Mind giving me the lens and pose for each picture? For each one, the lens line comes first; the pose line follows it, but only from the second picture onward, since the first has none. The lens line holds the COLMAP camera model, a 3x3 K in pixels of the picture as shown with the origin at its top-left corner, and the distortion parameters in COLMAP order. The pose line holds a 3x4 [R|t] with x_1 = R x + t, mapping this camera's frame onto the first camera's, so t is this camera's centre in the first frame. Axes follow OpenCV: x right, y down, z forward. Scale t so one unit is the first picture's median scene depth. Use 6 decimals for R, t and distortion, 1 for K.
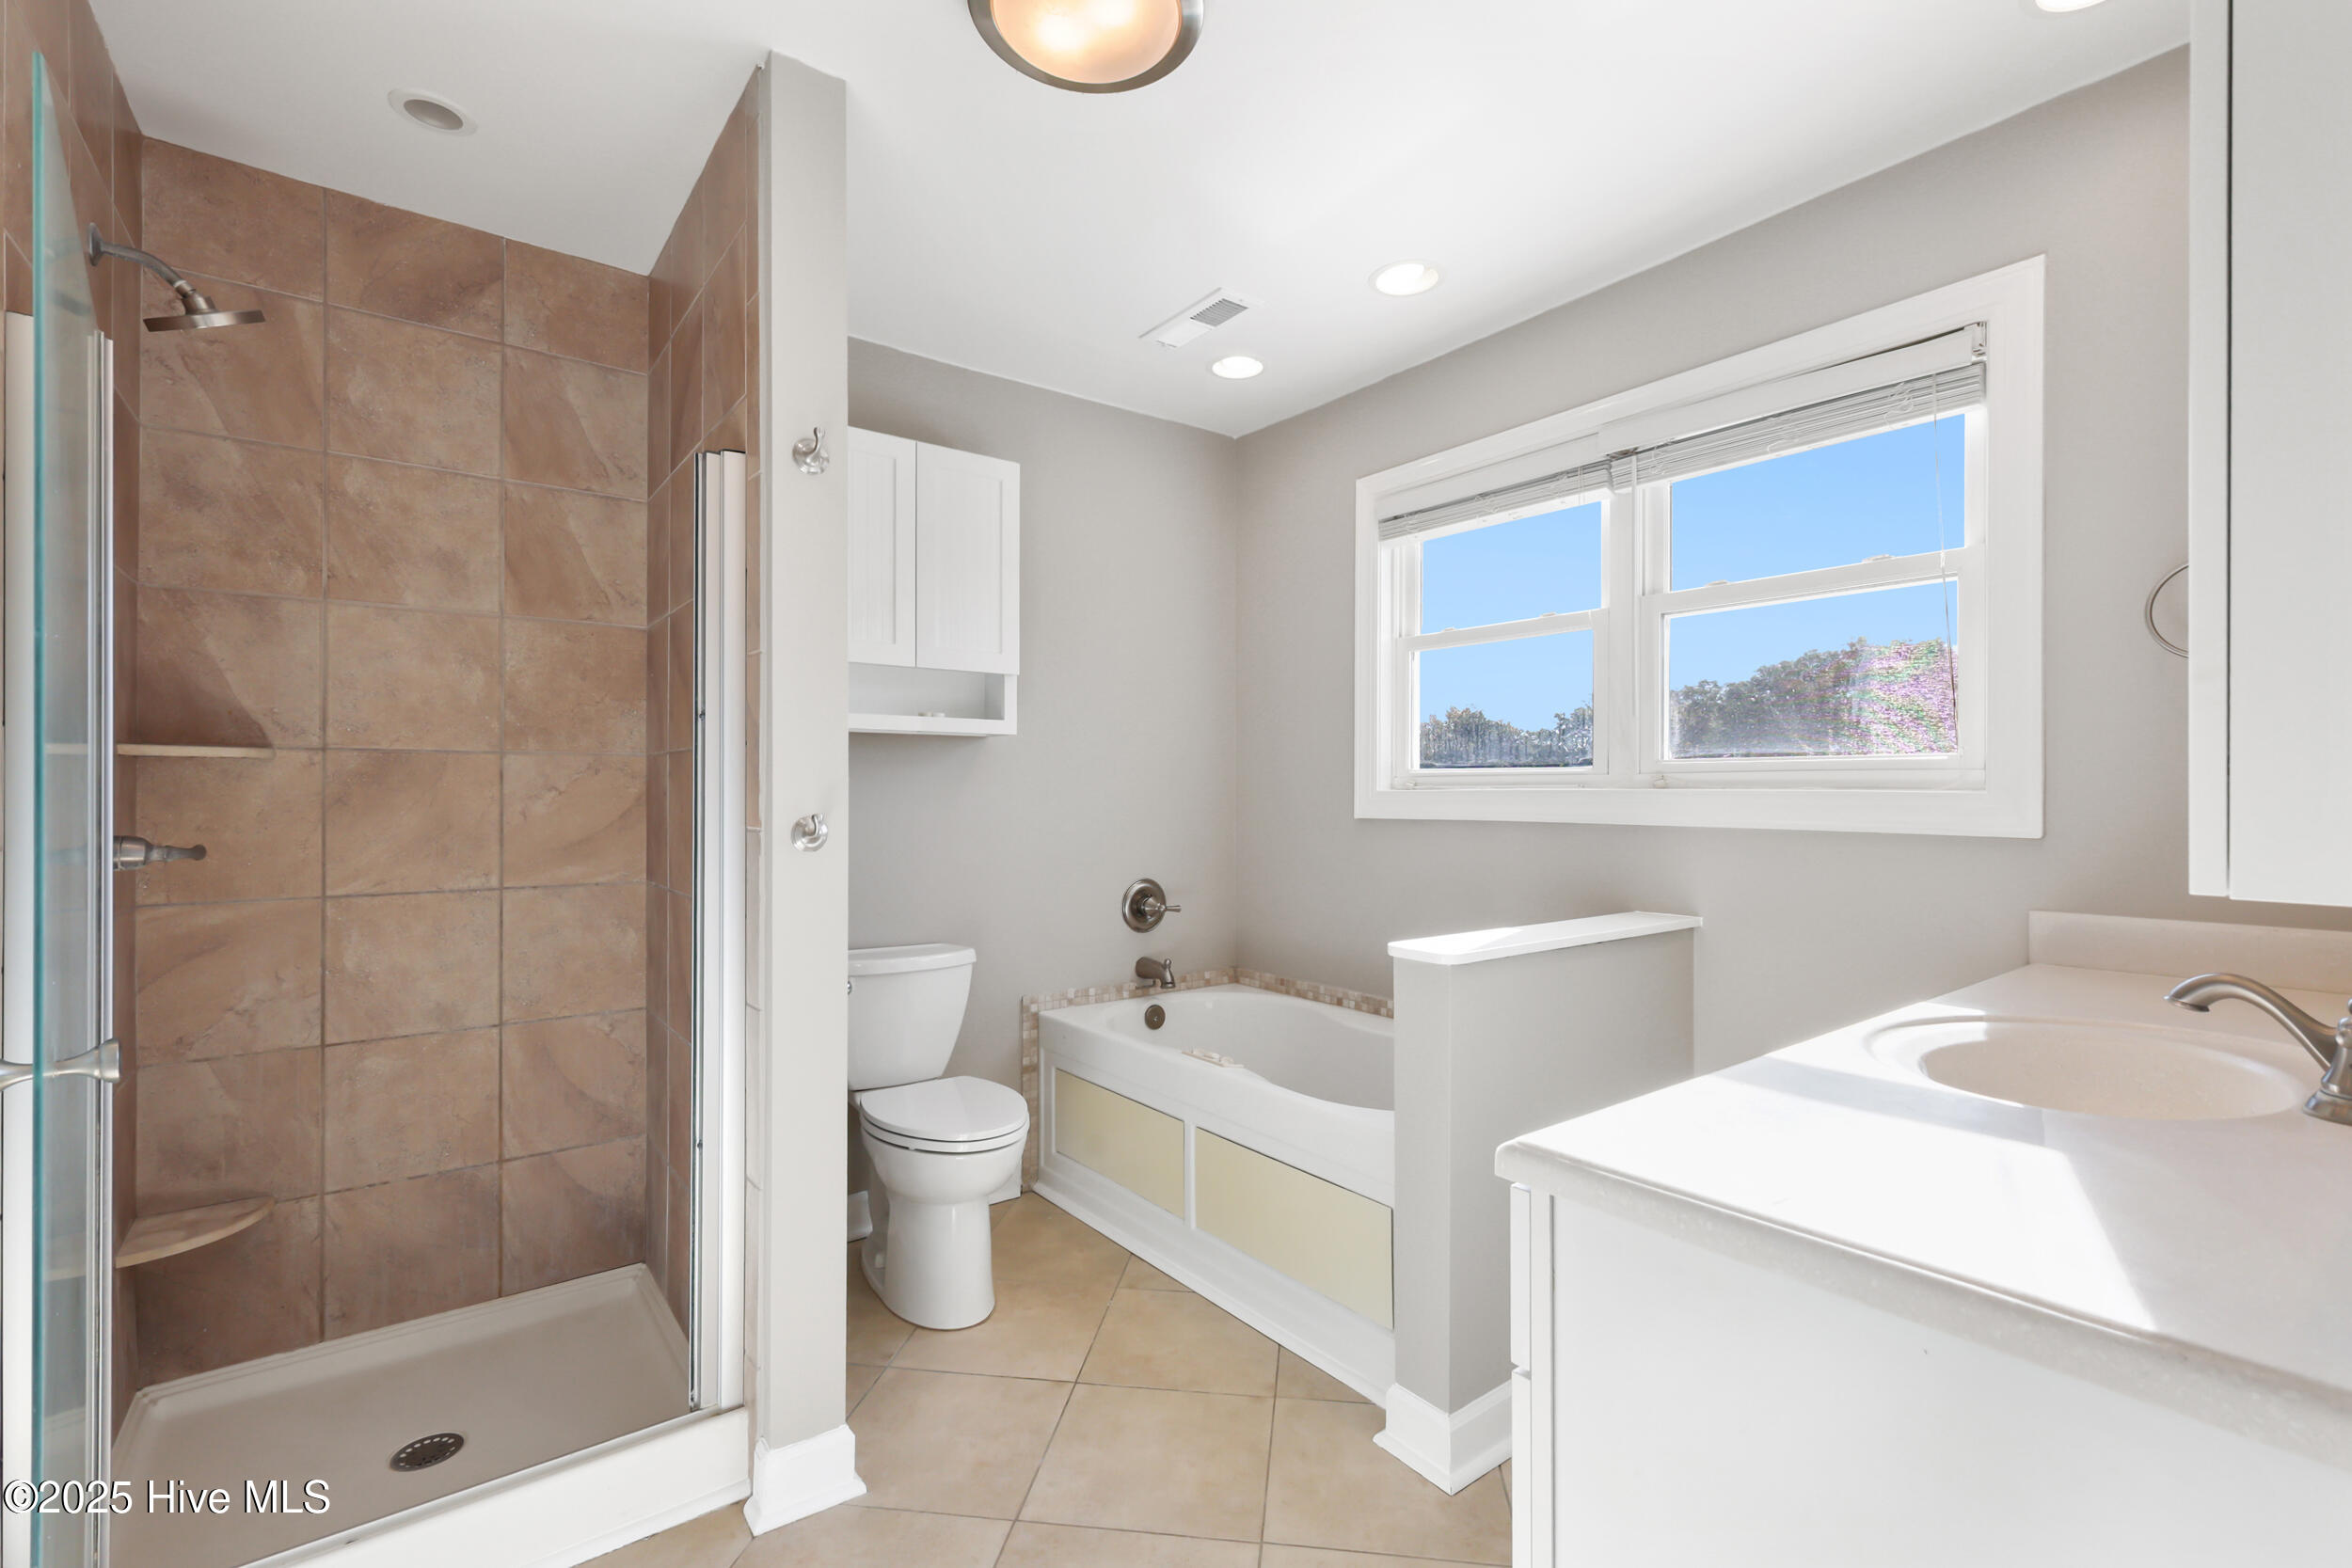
lens RADIAL K [[1023.9, 0, 1165.7], [0, 1023.9, 791.0], [0, 0, 1]] dist [0.001002, 0.000641]
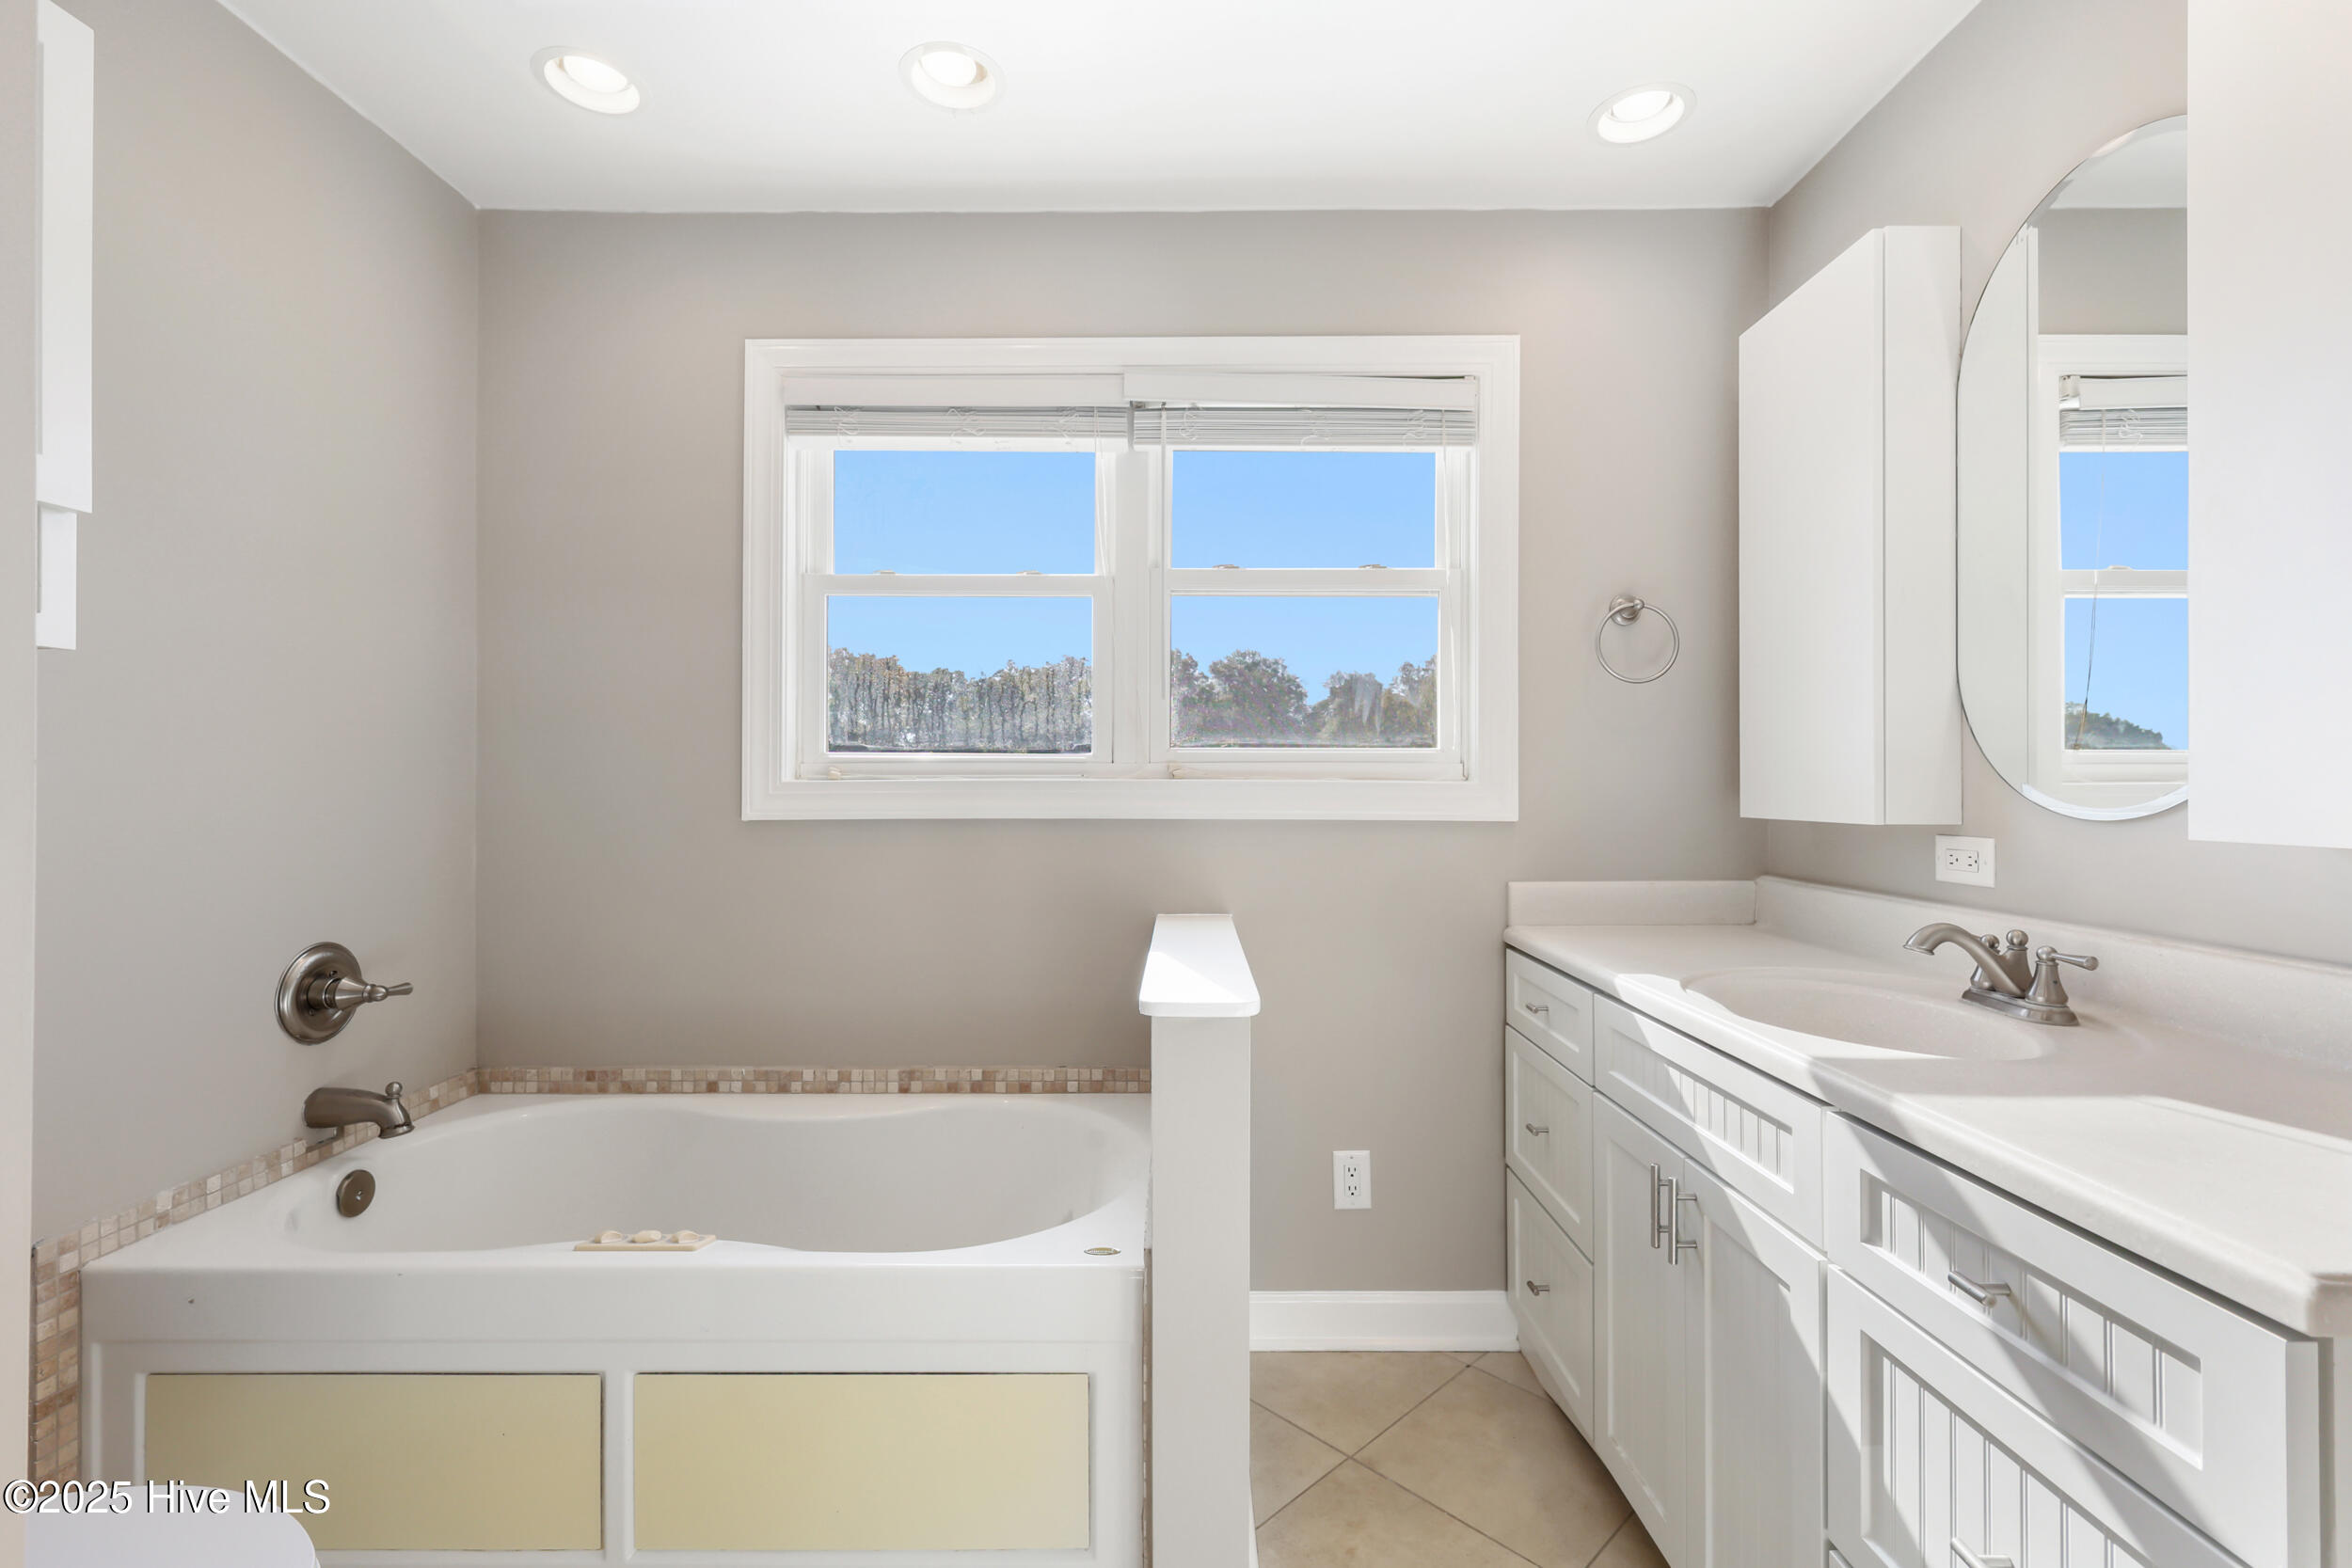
lens RADIAL K [[1023.9, 0, 1190.5], [0, 1023.9, 783.9], [0, 0, 1]] dist [0.001002, 0.000641]
pose [[0.602604, 0.000304, 0.798041, -0.192681], [-0.000390, 1.000000, -0.000087, 0.001750], [-0.798041, -0.000259, 0.602604, 0.336190]]
